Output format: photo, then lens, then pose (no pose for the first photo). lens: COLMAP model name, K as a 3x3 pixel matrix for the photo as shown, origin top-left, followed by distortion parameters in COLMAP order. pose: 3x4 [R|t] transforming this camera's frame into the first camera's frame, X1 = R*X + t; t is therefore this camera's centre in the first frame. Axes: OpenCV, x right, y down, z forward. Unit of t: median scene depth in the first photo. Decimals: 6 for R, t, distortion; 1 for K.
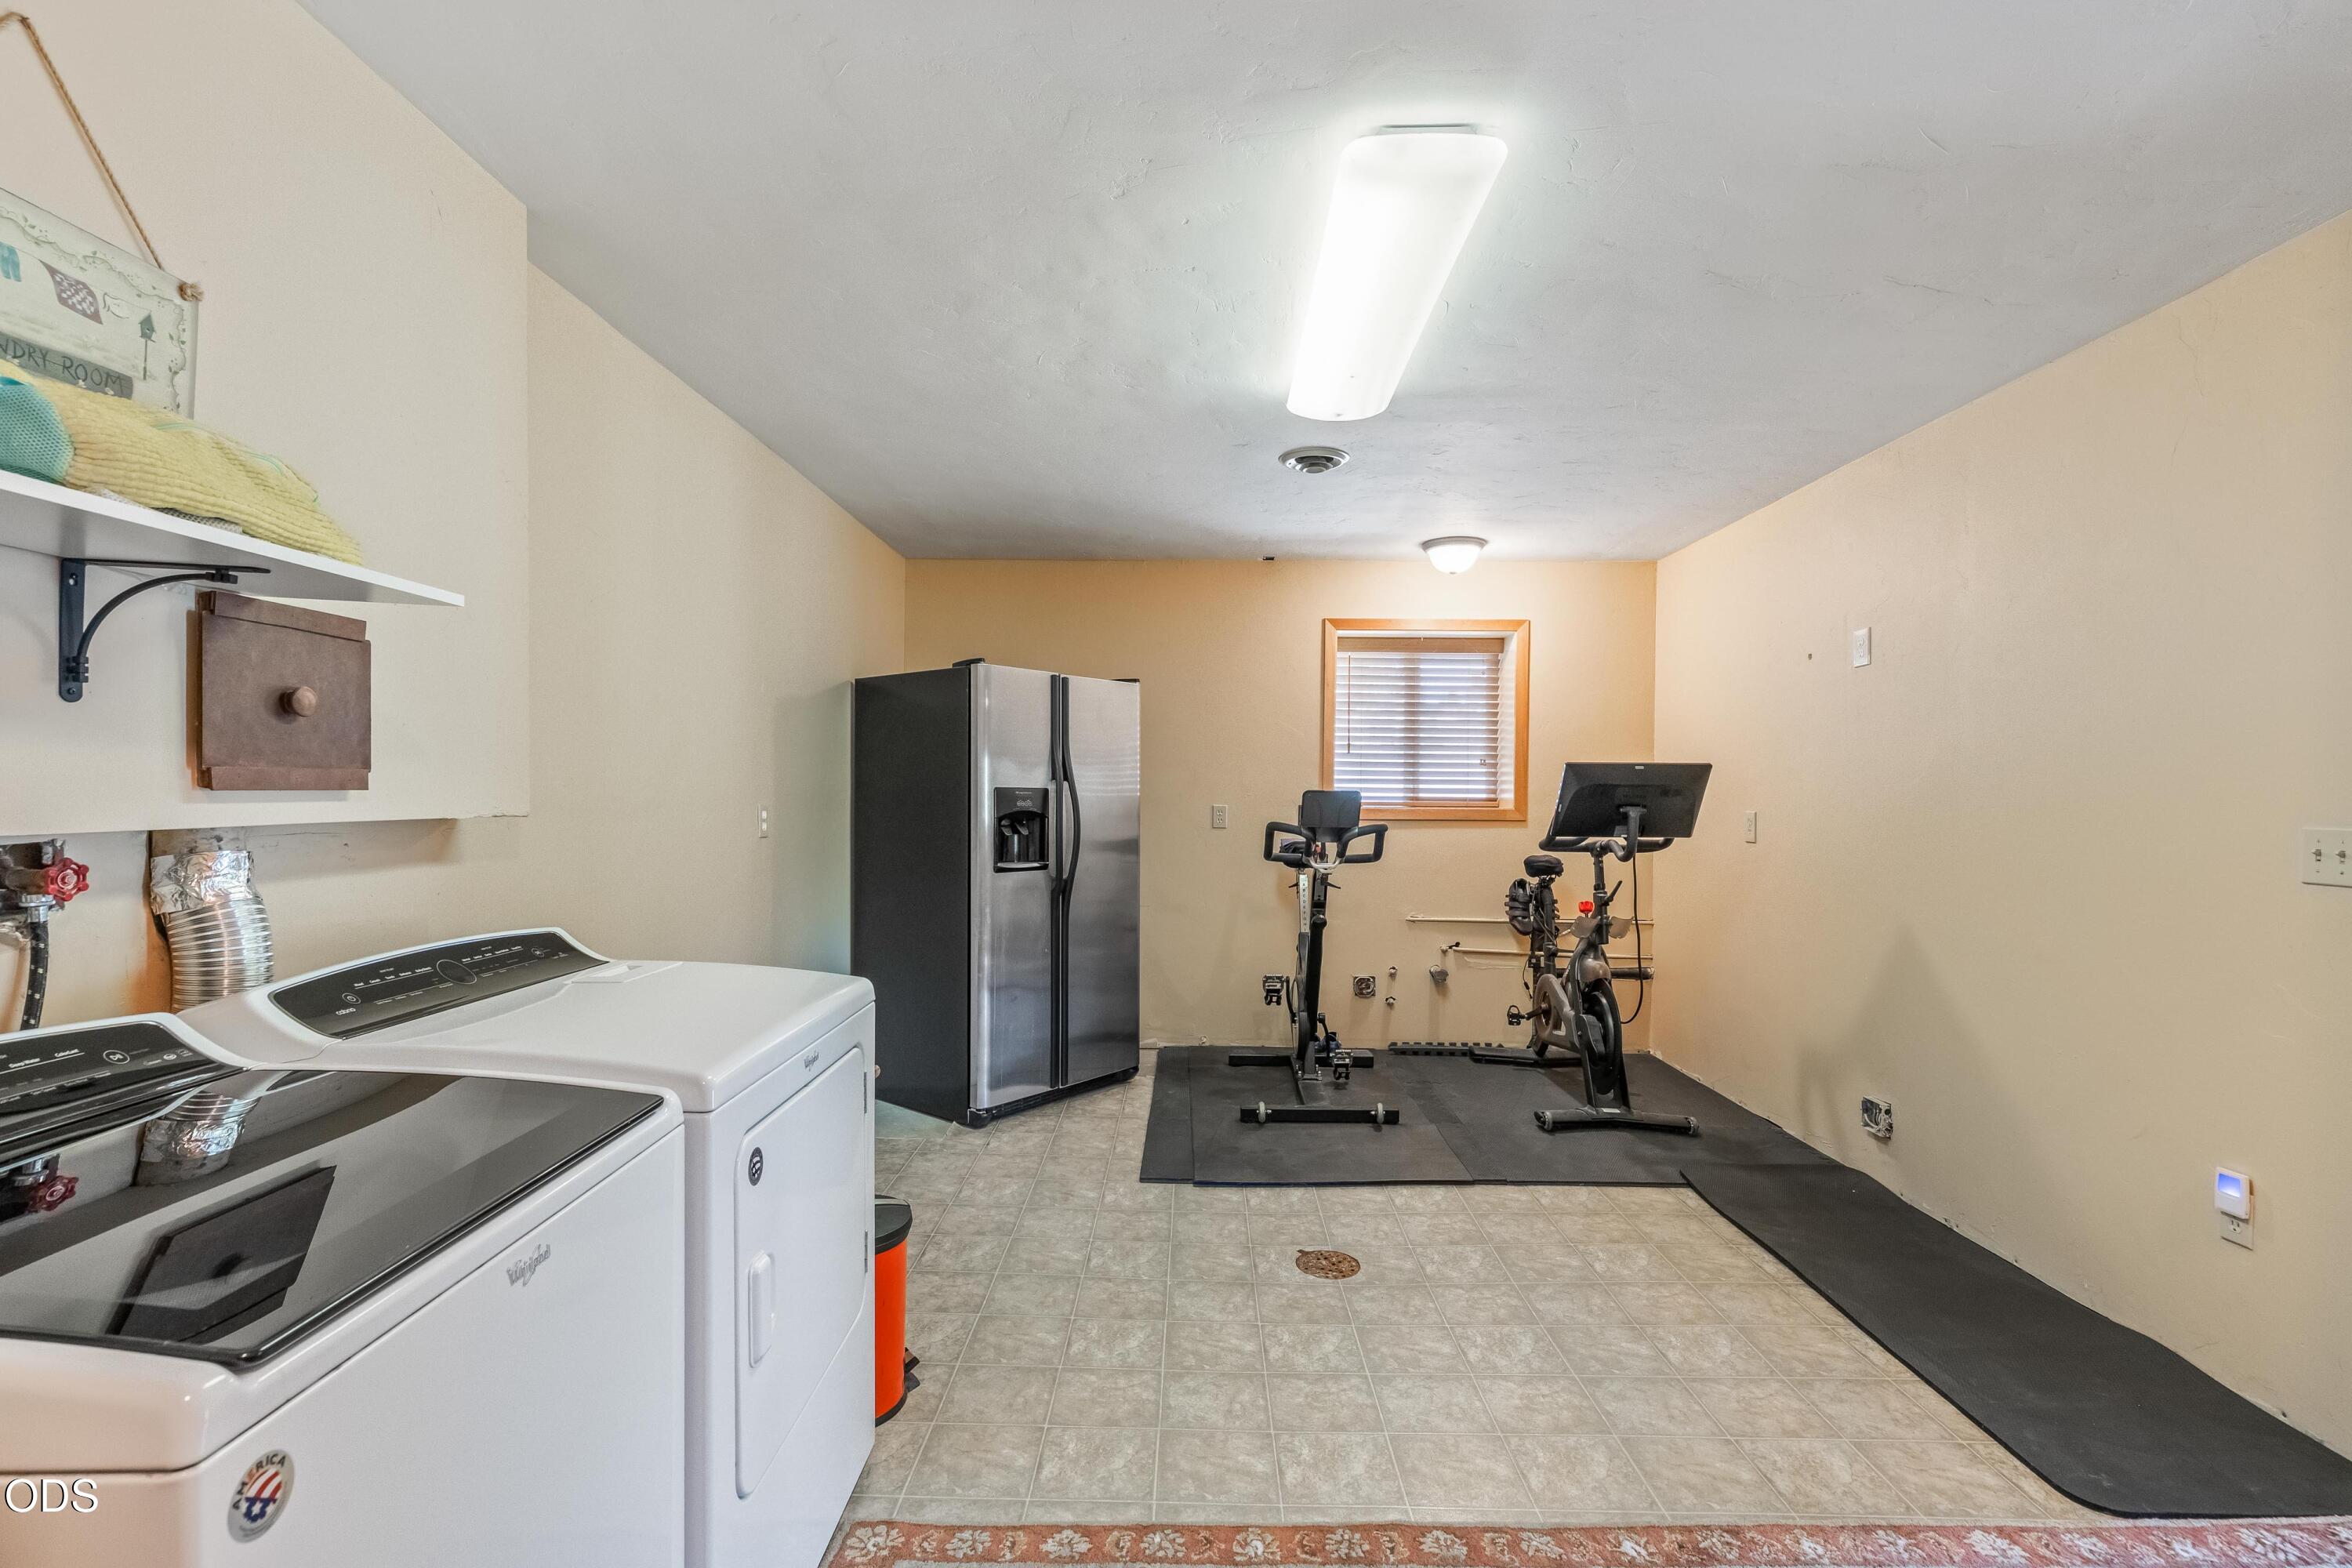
lens RADIAL K [[1068.1, 0, 1172.3], [0, 1068.1, 790.5], [0, 0, 1]] dist [0.001286, 0.000299]
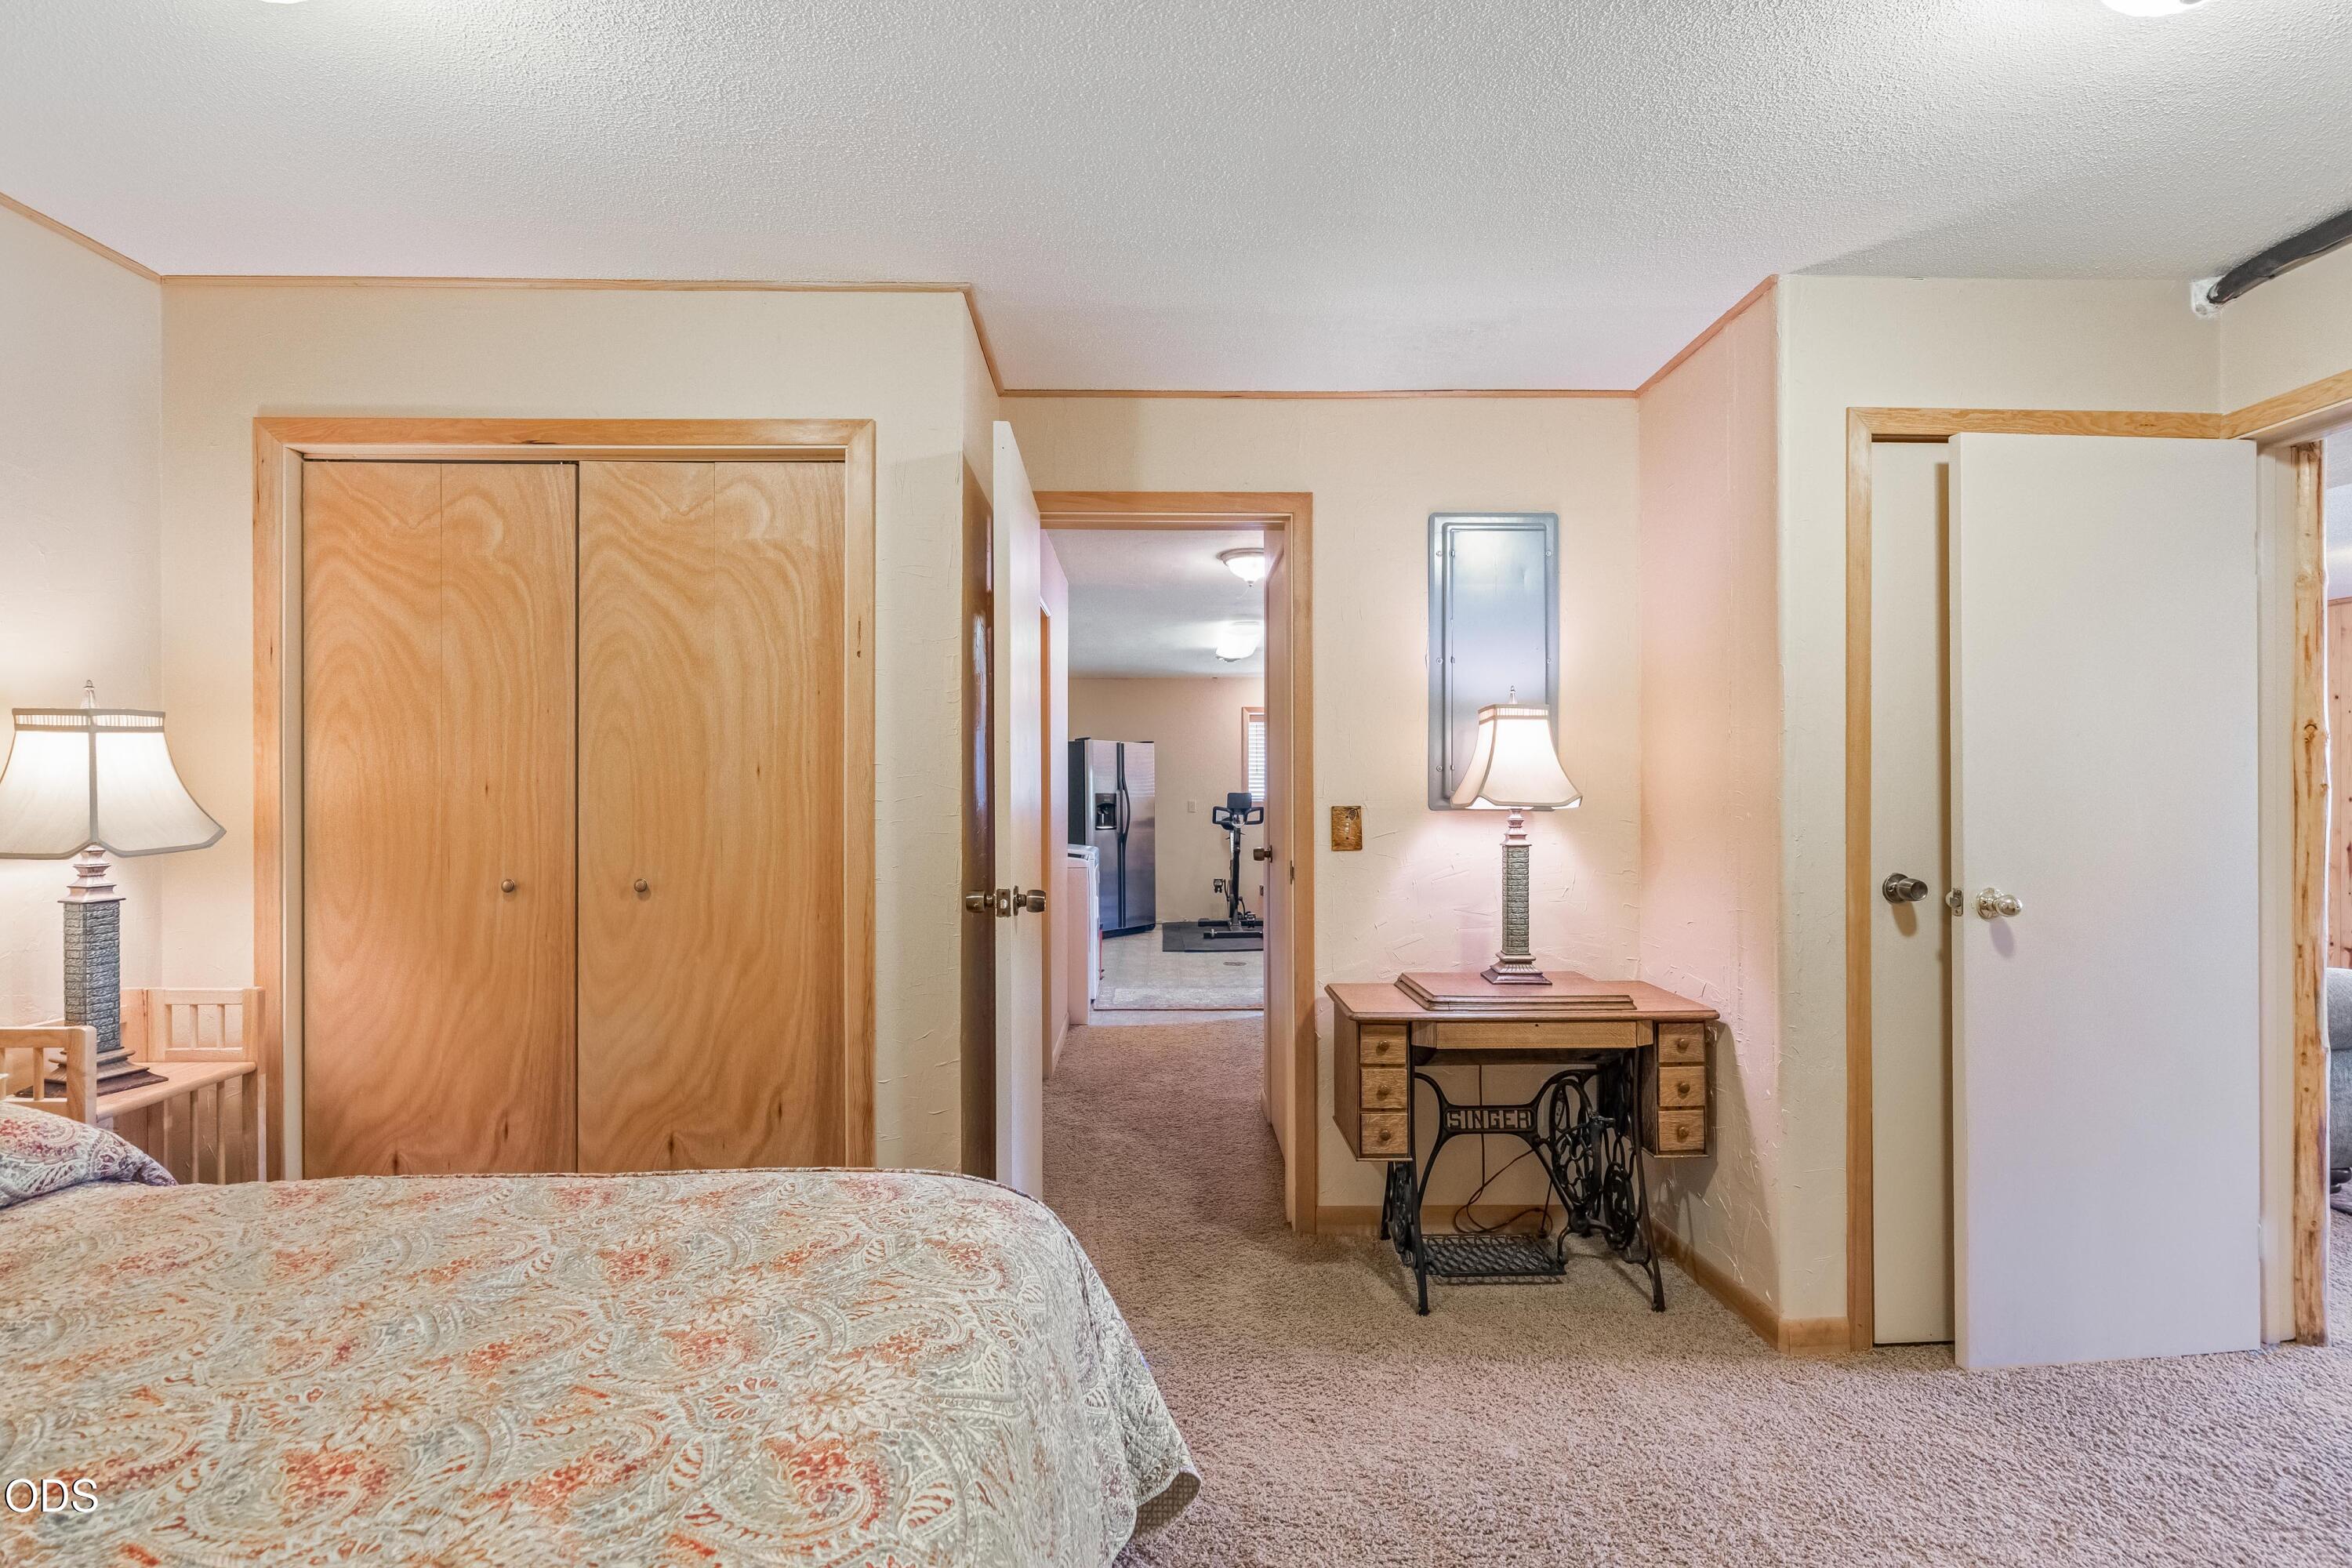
lens RADIAL K [[1068.1, 0, 1175.5], [0, 1068.1, 795.4], [0, 0, 1]] dist [0.001286, 0.000299]
pose [[0.999298, -0.007032, 0.036798, -0.073909], [0.007187, 0.999966, -0.004066, 0.012476], [-0.036768, 0.004328, 0.999314, -1.218674]]
